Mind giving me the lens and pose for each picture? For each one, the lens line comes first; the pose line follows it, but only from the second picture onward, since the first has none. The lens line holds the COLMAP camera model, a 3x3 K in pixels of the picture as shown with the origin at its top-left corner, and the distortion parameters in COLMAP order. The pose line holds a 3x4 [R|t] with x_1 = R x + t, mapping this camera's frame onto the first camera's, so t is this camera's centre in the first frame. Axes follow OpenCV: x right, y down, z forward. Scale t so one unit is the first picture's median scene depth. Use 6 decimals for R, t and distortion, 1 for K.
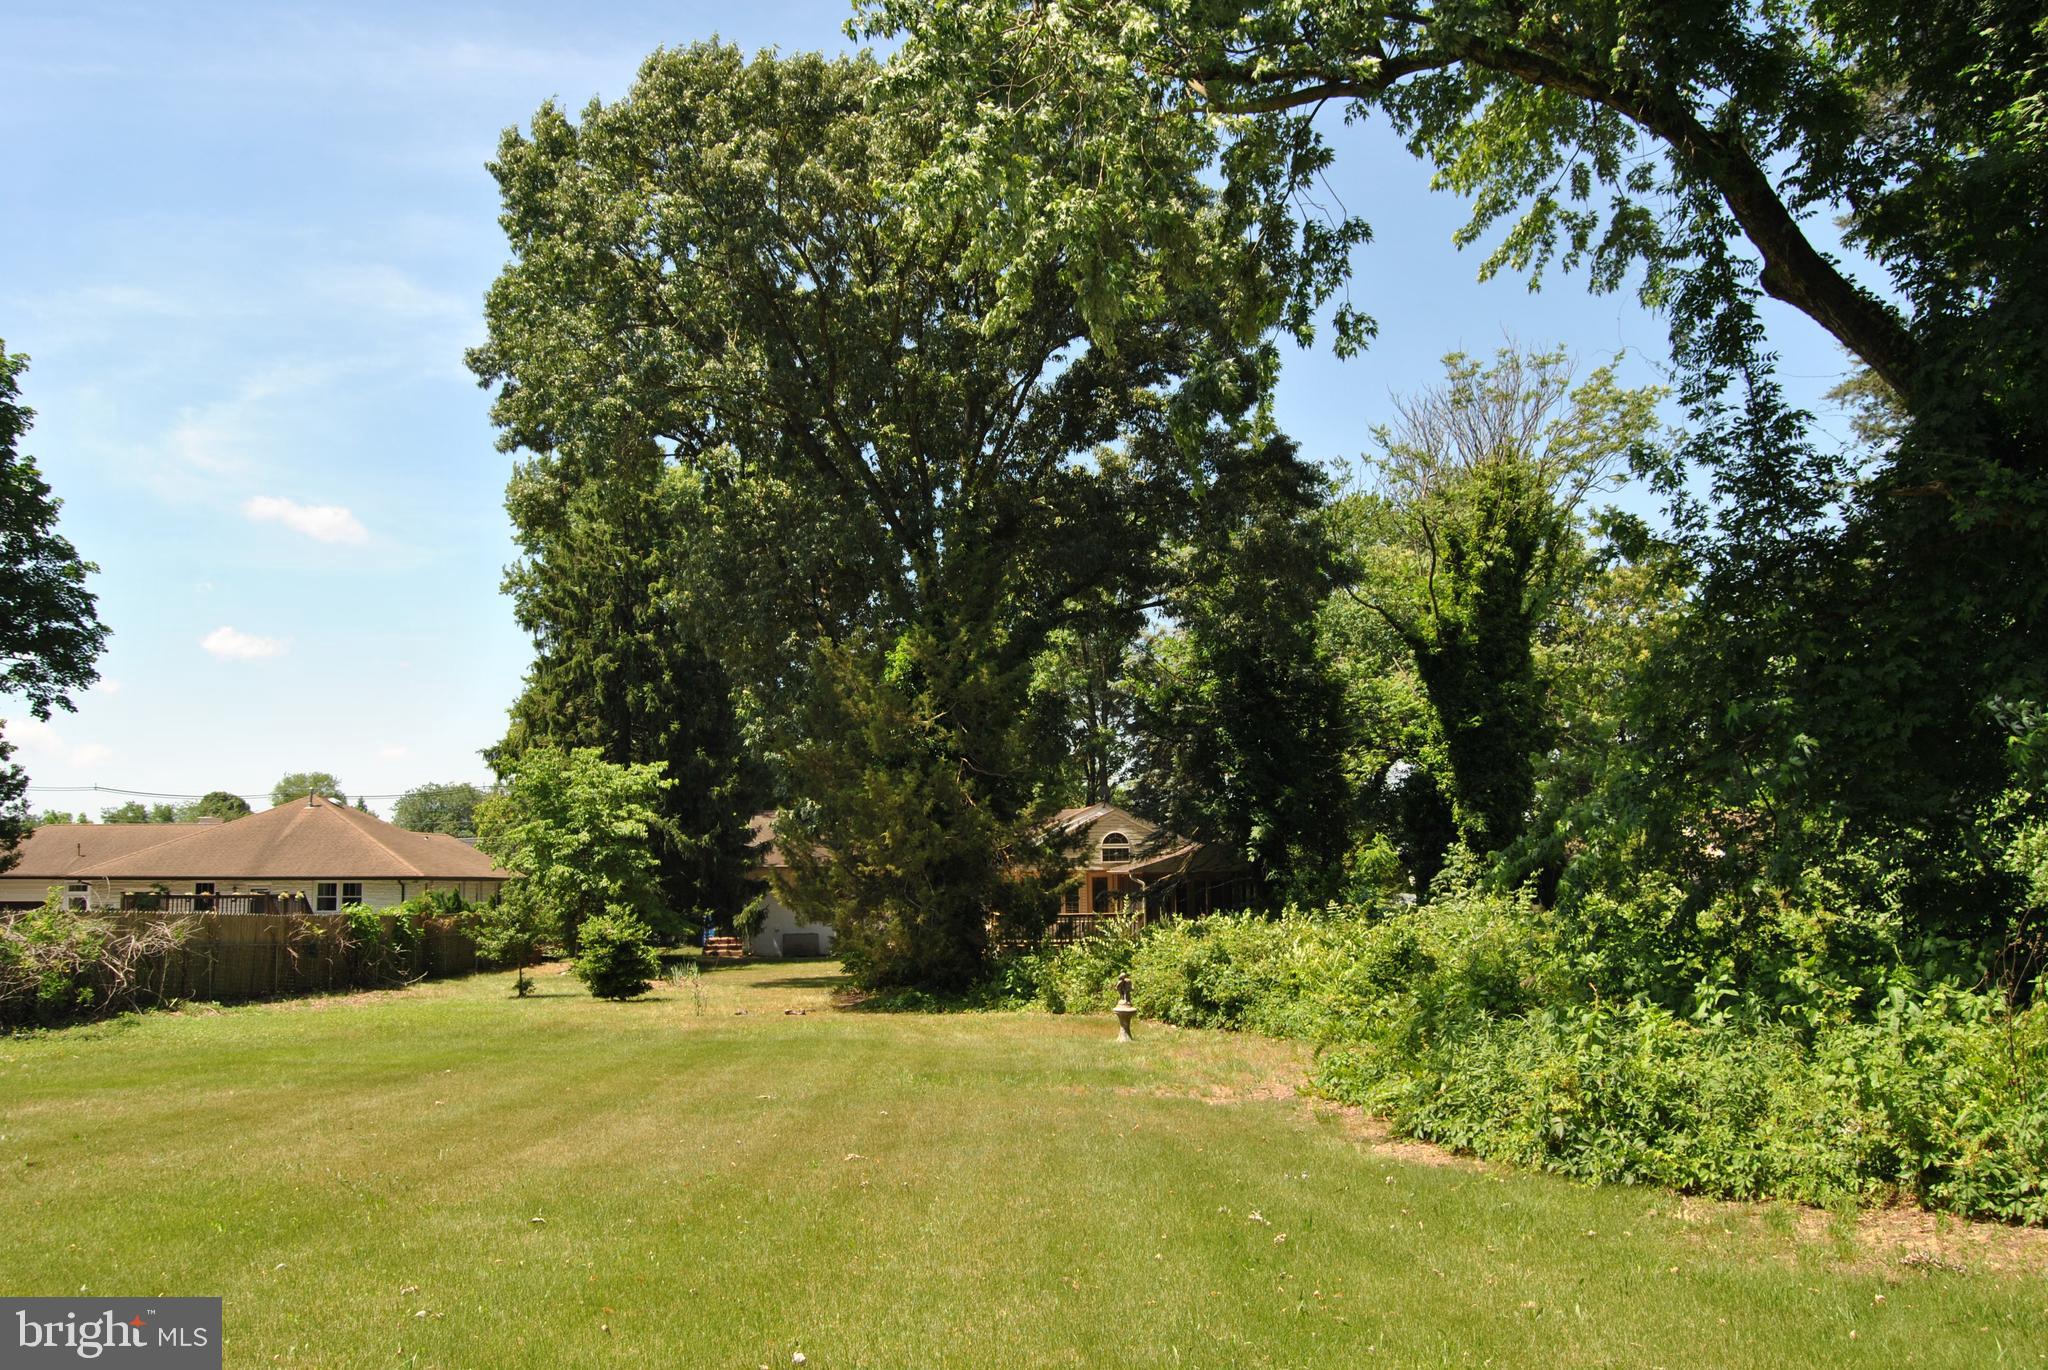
lens RADIAL K [[1616.9, 0, 1031.2], [0, 1616.9, 689.1], [0, 0, 1]] dist [-0.093151, 0.037376]
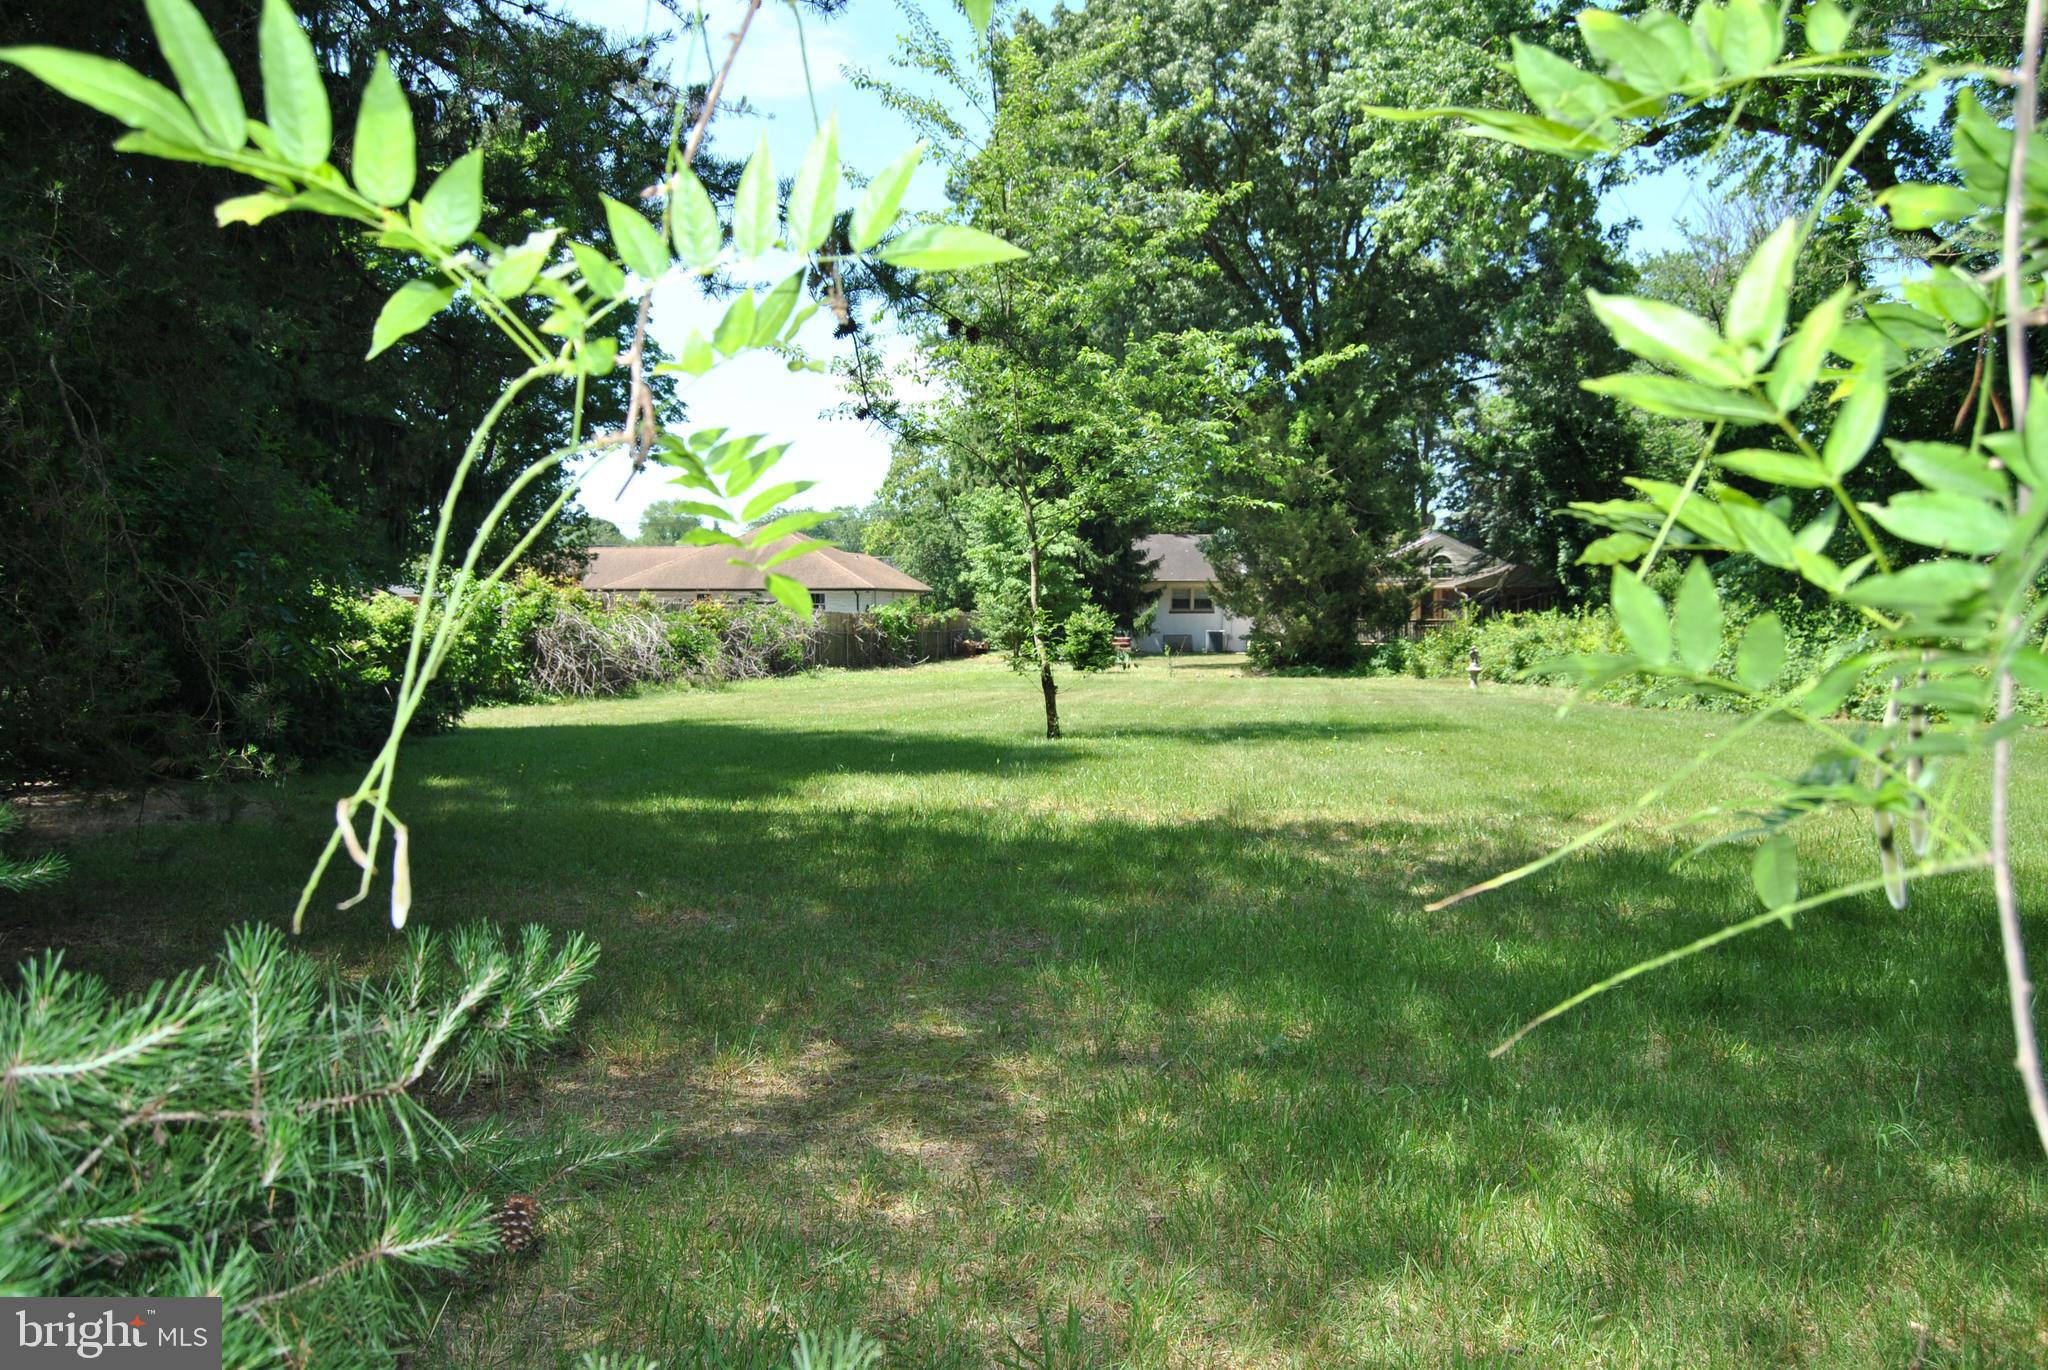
lens RADIAL K [[1616.9, 0, 1028.1], [0, 1616.9, 667.0], [0, 0, 1]] dist [-0.093151, 0.037376]
pose [[0.983545, 0.016490, -0.179908, -0.045434], [0.012304, 0.987400, 0.157768, -0.028182], [0.180243, -0.157385, 0.970949, -0.307443]]
